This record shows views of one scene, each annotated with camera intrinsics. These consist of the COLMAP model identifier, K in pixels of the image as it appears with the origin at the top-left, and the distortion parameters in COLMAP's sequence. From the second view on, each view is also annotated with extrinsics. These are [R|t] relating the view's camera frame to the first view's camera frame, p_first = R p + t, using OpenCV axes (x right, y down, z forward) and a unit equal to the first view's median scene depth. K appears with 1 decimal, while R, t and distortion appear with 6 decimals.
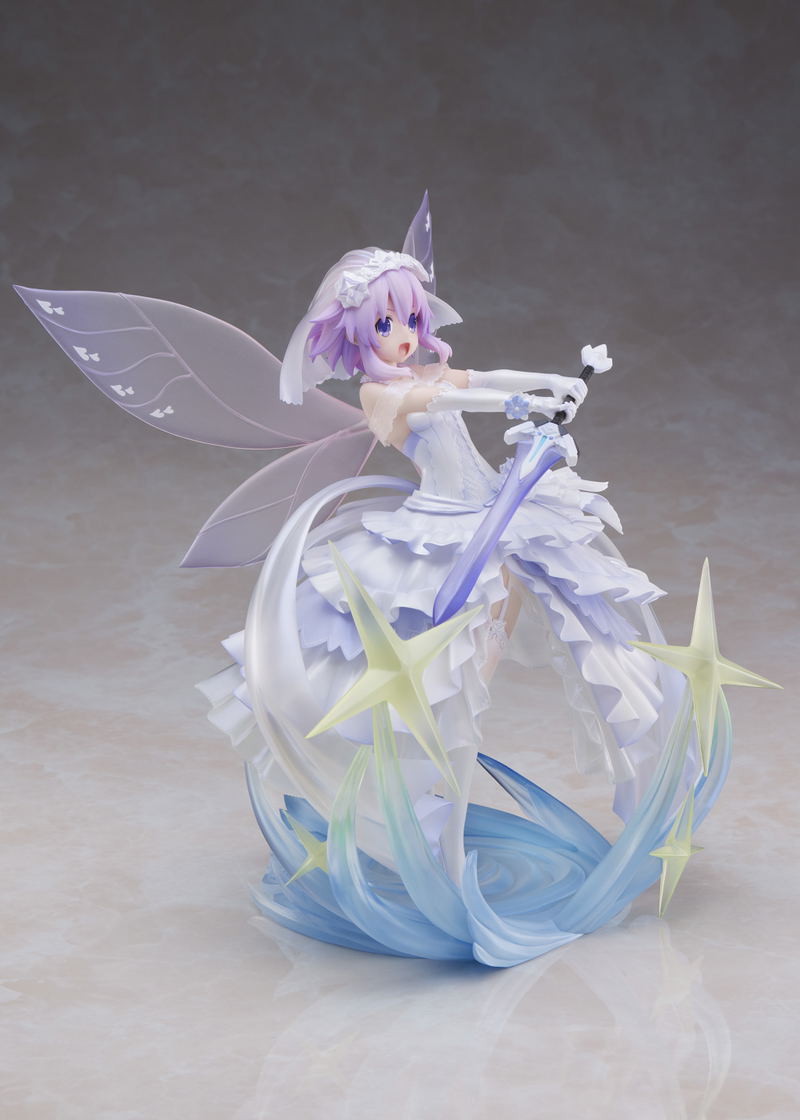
lens RADIAL K [[5099.9, 0, 400.0], [0, 5099.9, 560.0], [0, 0, 1]] dist [-0.017621, 0.873156]
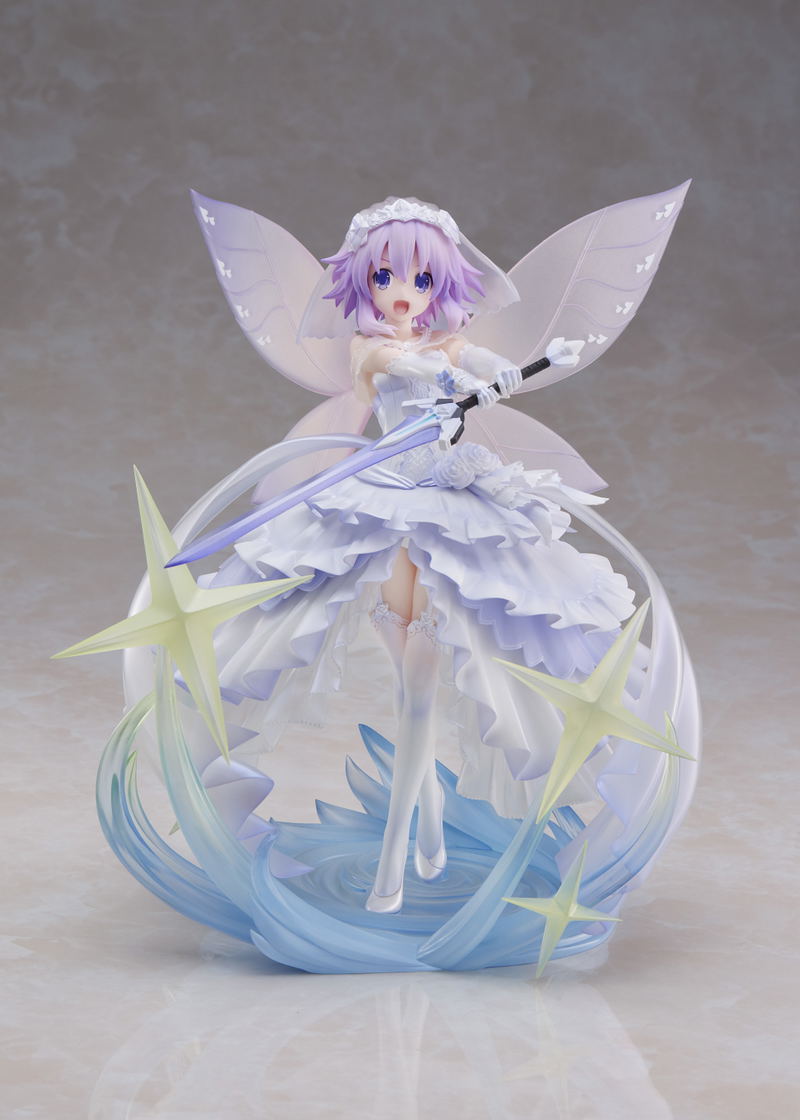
lens RADIAL K [[5099.9, 0, 400.0], [0, 5099.9, 560.0], [0, 0, 1]] dist [-0.017621, 0.873156]
pose [[0.777616, 0.199515, -0.596244, 0.568703], [-0.218363, 0.974986, 0.041463, -0.034943], [0.589602, 0.097955, 0.801732, 0.255539]]
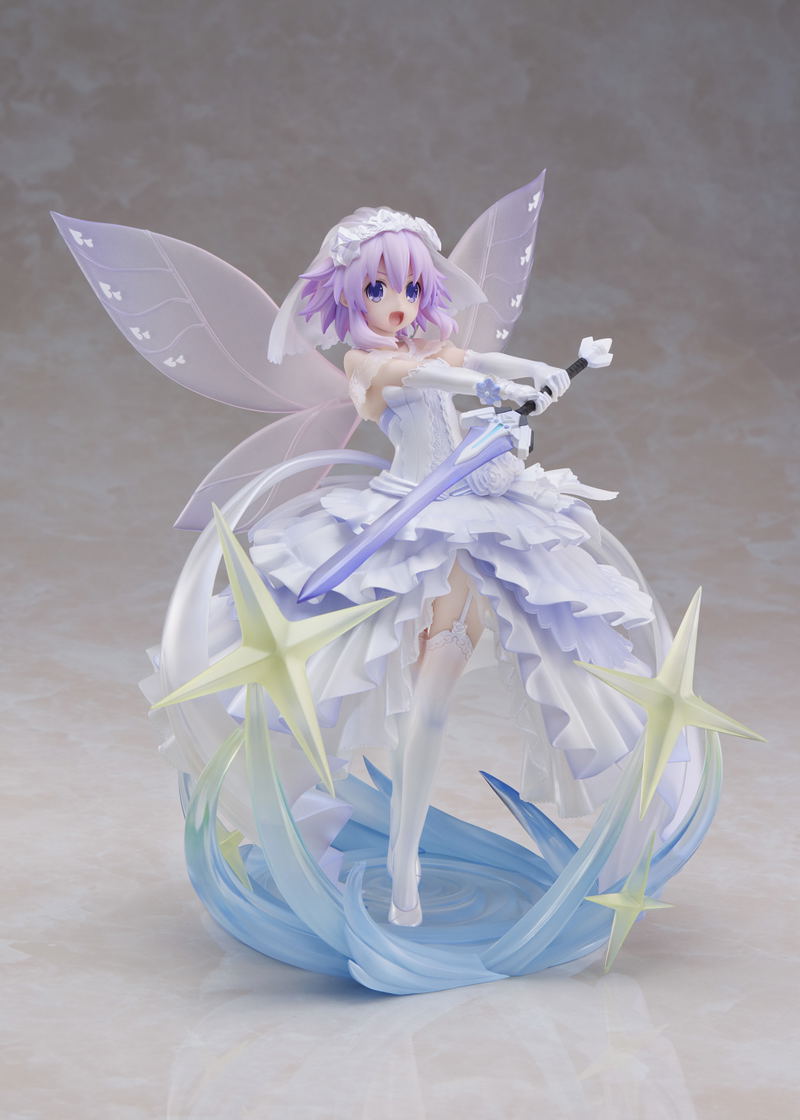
lens RADIAL K [[5099.9, 0, 400.0], [0, 5099.9, 560.0], [0, 0, 1]] dist [-0.017621, 0.873156]
pose [[0.955888, 0.126527, -0.265085, 0.253095], [-0.133529, 0.991008, -0.008487, 0.009963], [0.261627, 0.043510, 0.964188, 0.109569]]
